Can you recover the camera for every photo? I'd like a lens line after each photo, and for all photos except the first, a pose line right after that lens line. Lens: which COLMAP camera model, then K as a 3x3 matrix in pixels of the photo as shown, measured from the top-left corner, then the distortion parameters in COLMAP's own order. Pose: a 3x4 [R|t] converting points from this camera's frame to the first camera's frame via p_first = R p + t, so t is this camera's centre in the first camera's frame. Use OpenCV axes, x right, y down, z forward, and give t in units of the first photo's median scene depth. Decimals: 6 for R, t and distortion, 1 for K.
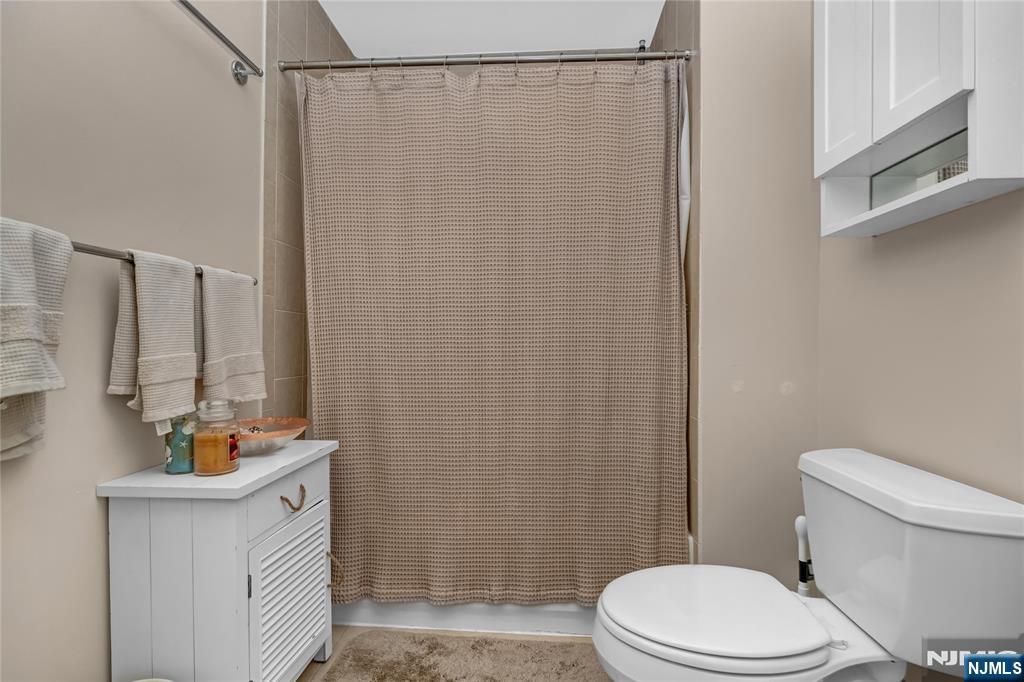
lens RADIAL K [[472.9, 0, 509.3], [0, 472.9, 337.2], [0, 0, 1]] dist [-0.000356, -0.000139]
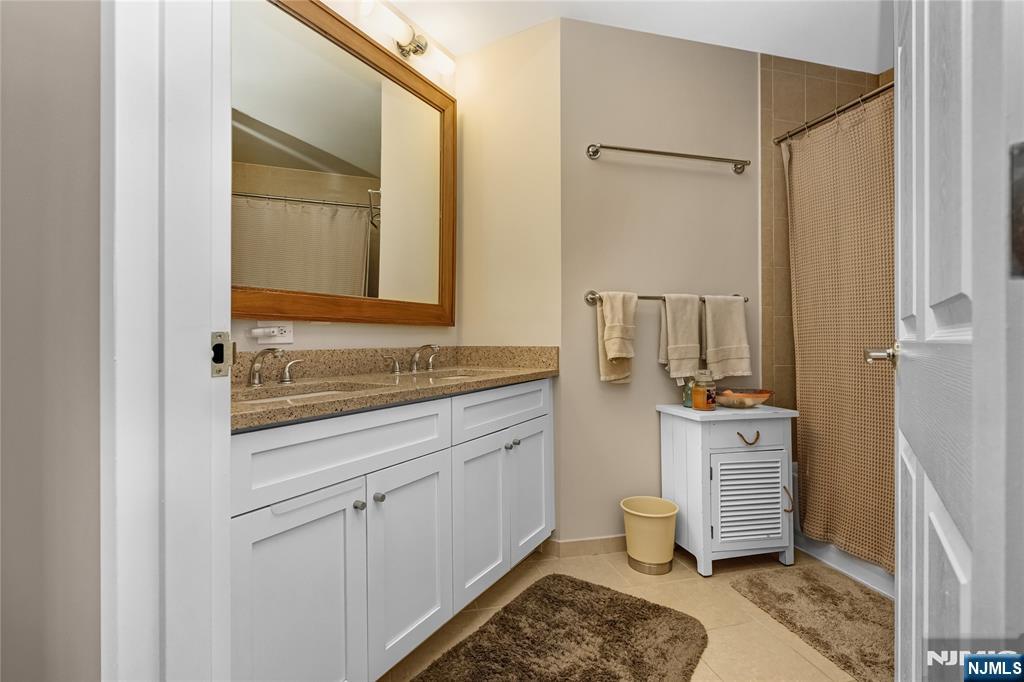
lens RADIAL K [[464.8, 0, 514.1], [0, 464.8, 337.1], [0, 0, 1]] dist [-0.023600, -0.000209]
pose [[0.323057, -0.004670, -0.946368, 0.843876], [0.006995, 0.999972, -0.002546, 0.004891], [0.946354, -0.005798, 0.323081, -0.267639]]
